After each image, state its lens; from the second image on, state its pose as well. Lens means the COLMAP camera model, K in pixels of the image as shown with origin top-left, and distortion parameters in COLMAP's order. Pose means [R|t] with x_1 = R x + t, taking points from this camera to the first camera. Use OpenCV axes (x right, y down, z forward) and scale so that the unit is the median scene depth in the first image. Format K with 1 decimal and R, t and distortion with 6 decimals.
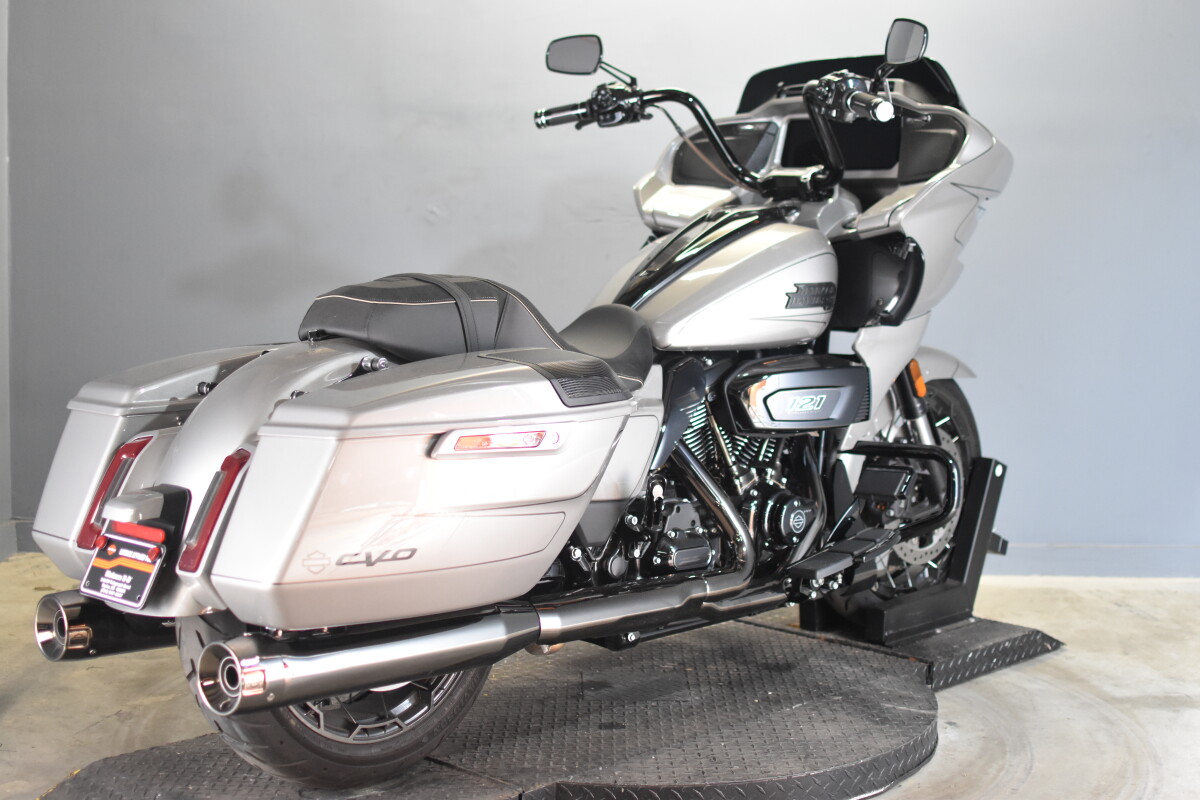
lens RADIAL K [[1783.6, 0, 608.8], [0, 1783.6, 401.2], [0, 0, 1]] dist [-0.092559, 0.000000]
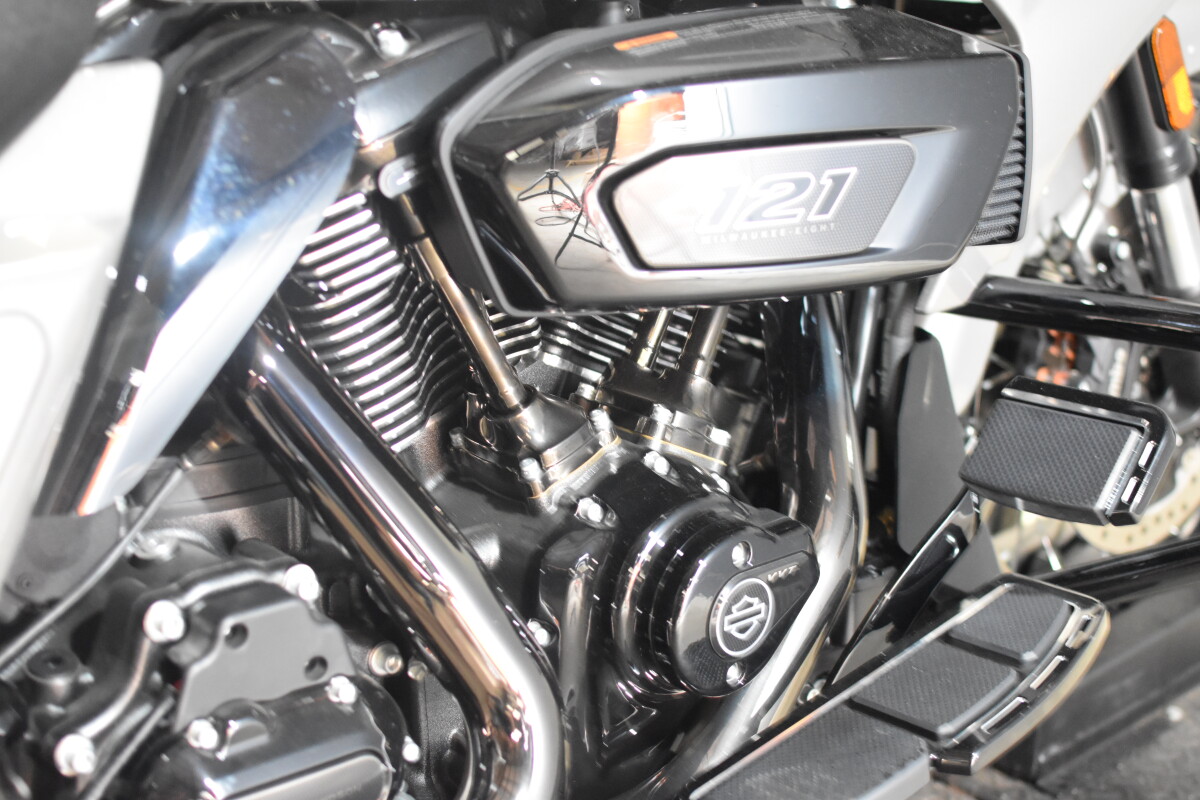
lens RADIAL K [[1783.6, 0, 602.0], [0, 1783.6, 401.5], [0, 0, 1]] dist [-0.092559, 0.000000]
pose [[0.995652, 0.021849, -0.090554, 0.107543], [-0.002761, 0.978599, 0.205759, -0.023288], [0.093112, -0.204614, 0.974404, 0.723065]]
